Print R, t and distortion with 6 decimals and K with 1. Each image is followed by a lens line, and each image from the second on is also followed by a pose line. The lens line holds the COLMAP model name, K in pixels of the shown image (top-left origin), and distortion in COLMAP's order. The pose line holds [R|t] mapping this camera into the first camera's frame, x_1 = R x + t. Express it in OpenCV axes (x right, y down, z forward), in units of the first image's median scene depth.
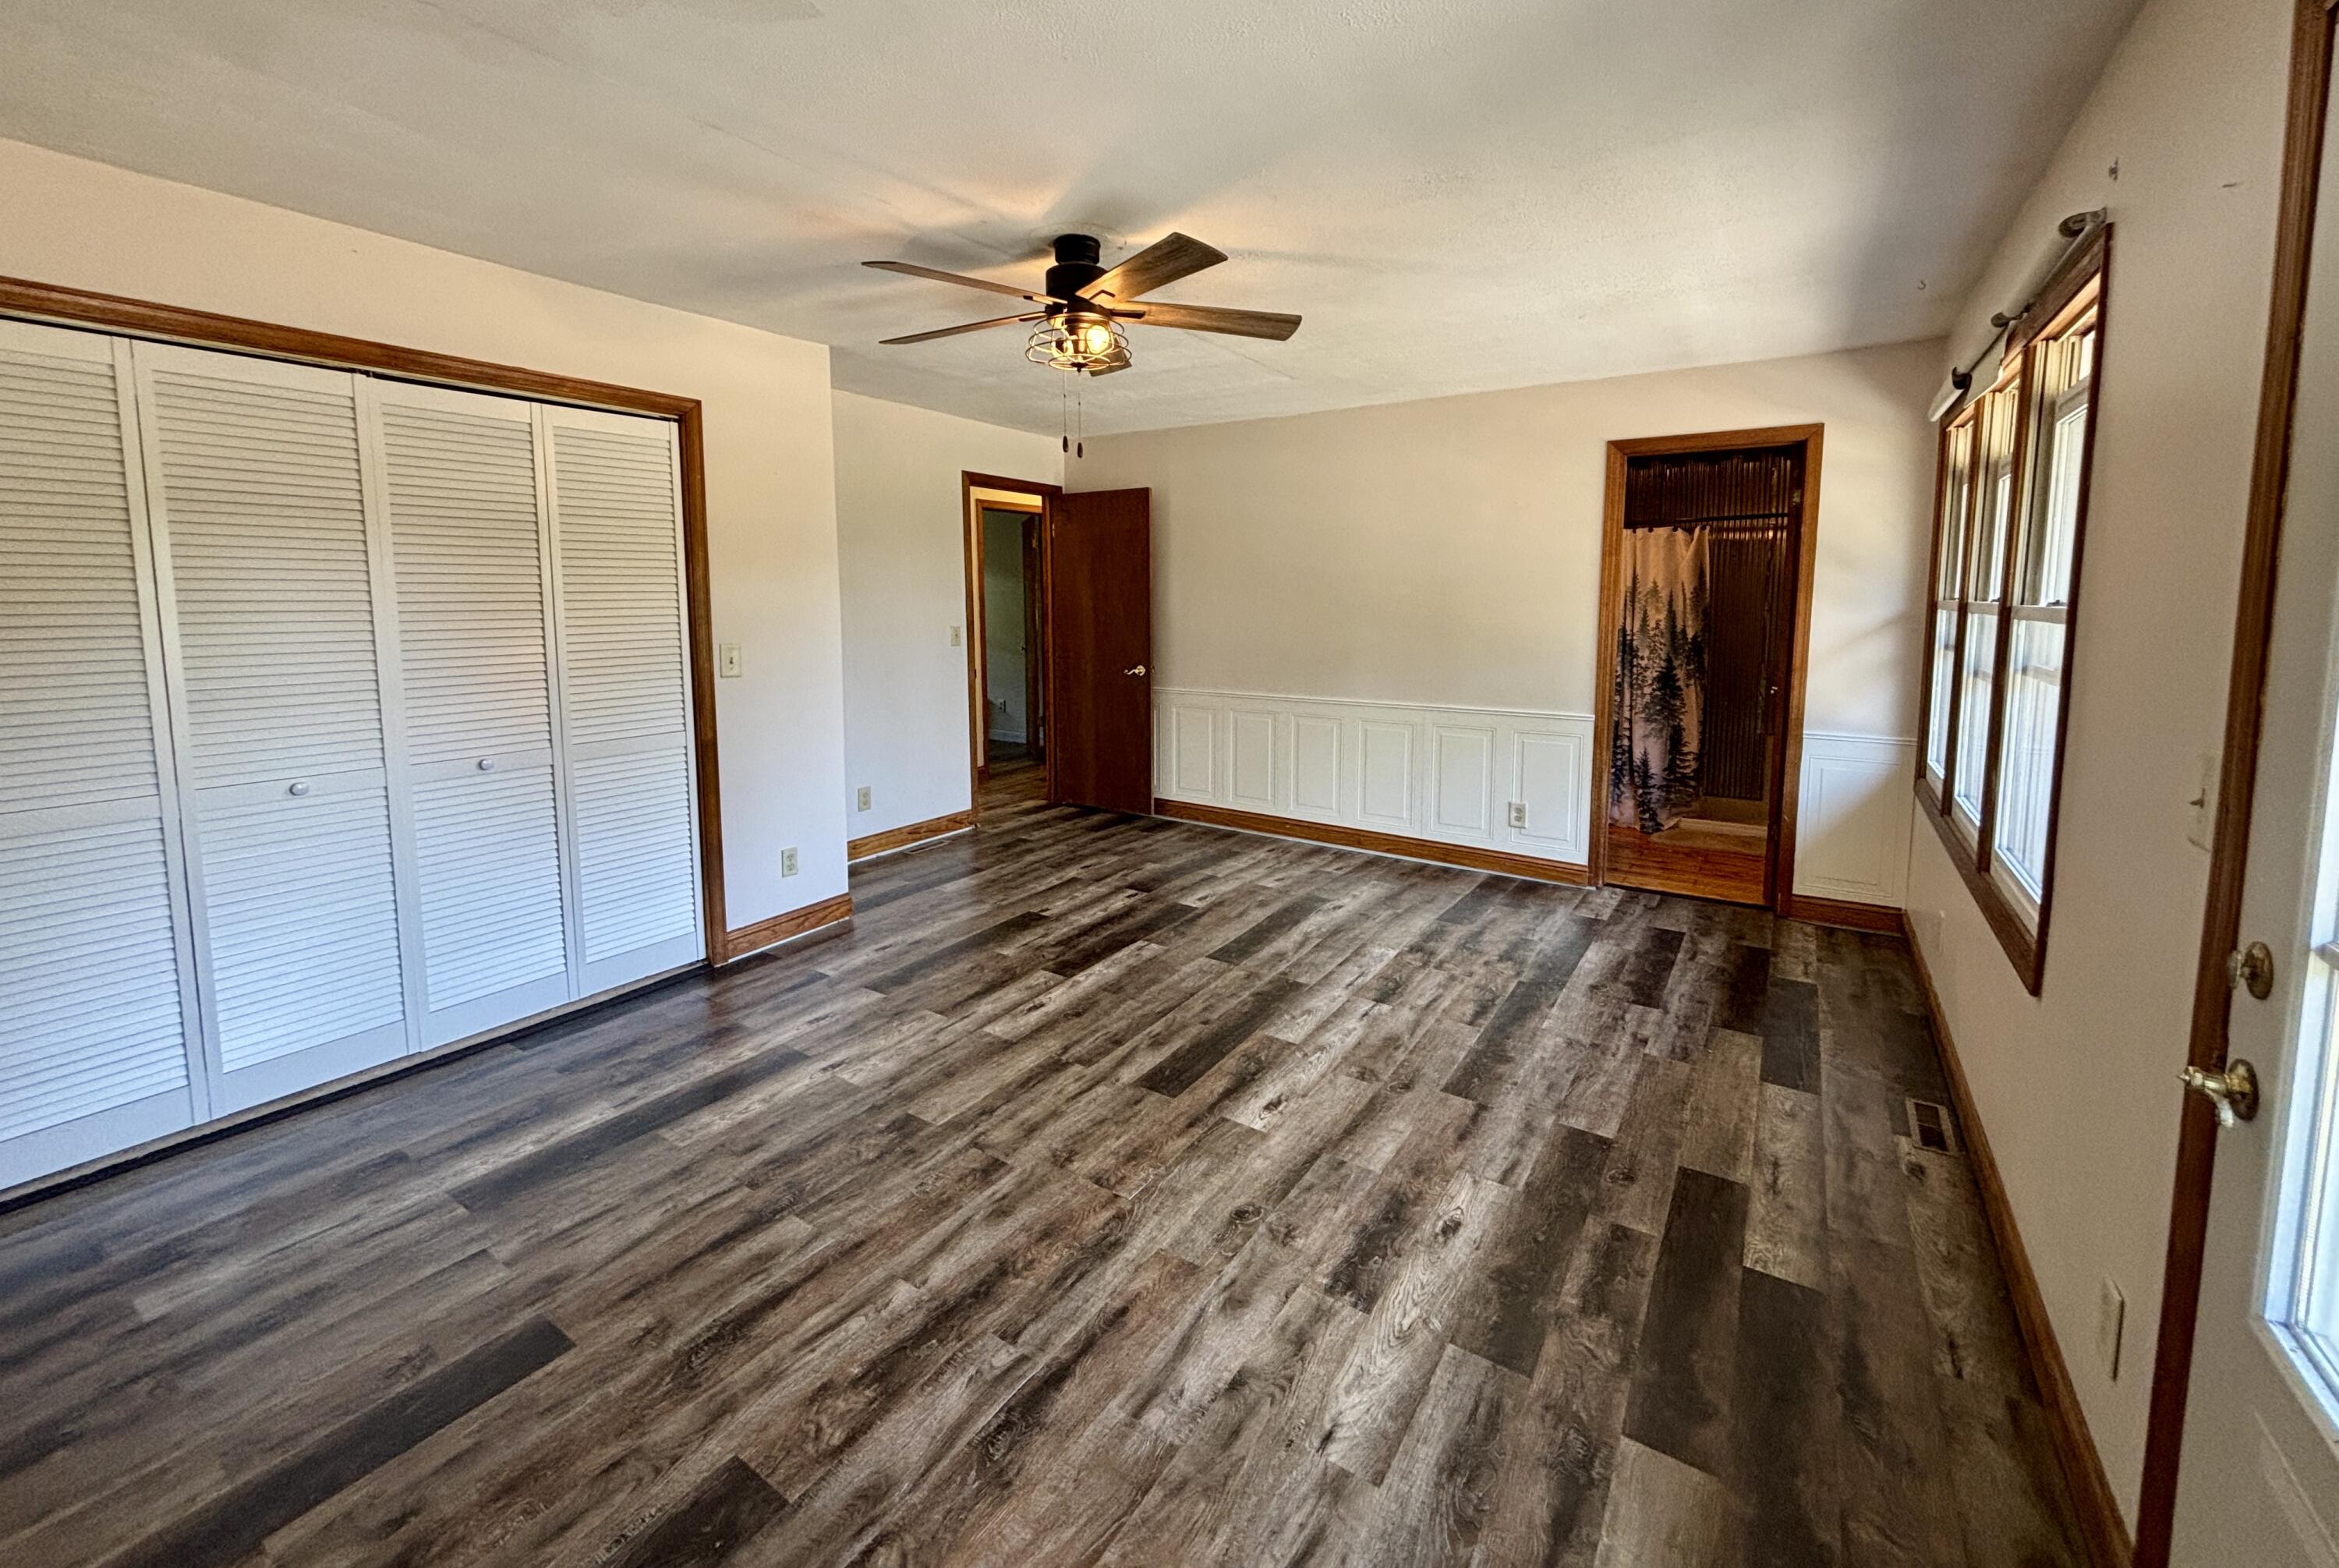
lens RADIAL K [[922.4, 0, 1163.2], [0, 922.4, 786.8], [0, 0, 1]] dist [-0.007561, 0.000330]
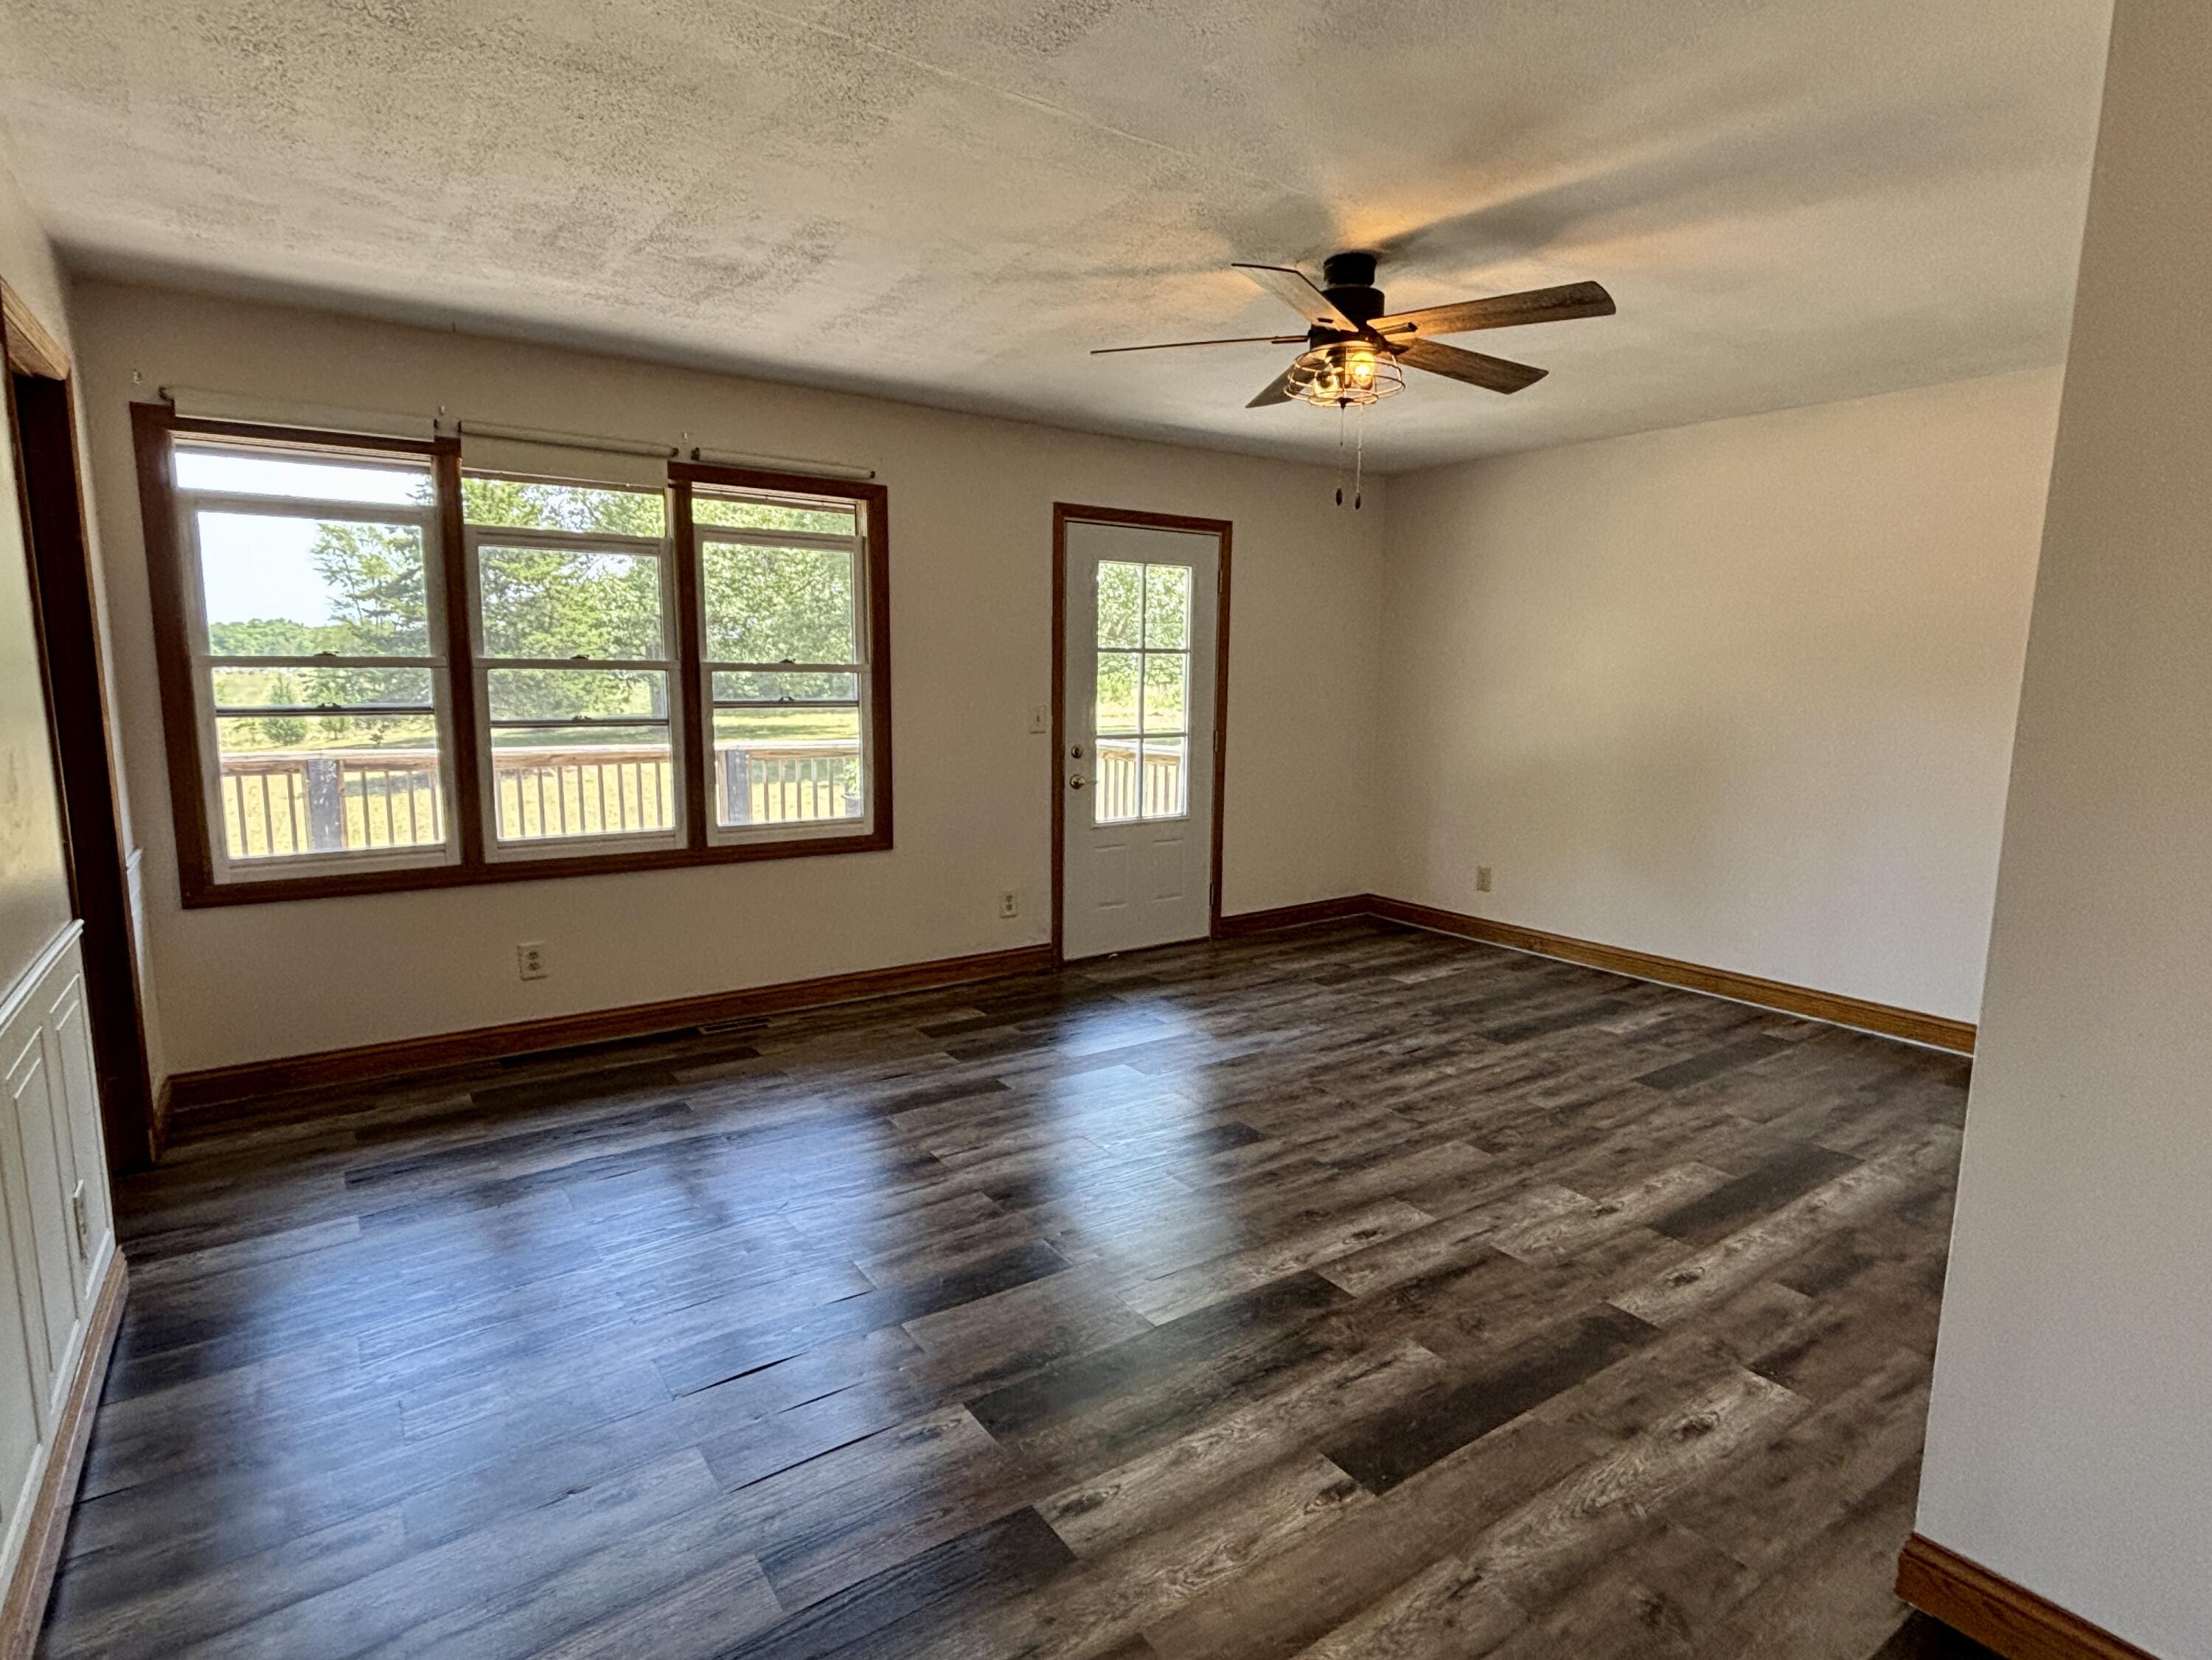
lens RADIAL K [[1128.3, 0, 1097.6], [0, 1128.3, 830.8], [0, 0, 1]] dist [-0.006484, -0.001263]
pose [[-0.929597, -0.064387, 0.362910, -0.300521], [0.064725, 0.940805, 0.332710, -0.449775], [-0.362850, 0.332775, -0.870403, 2.152066]]
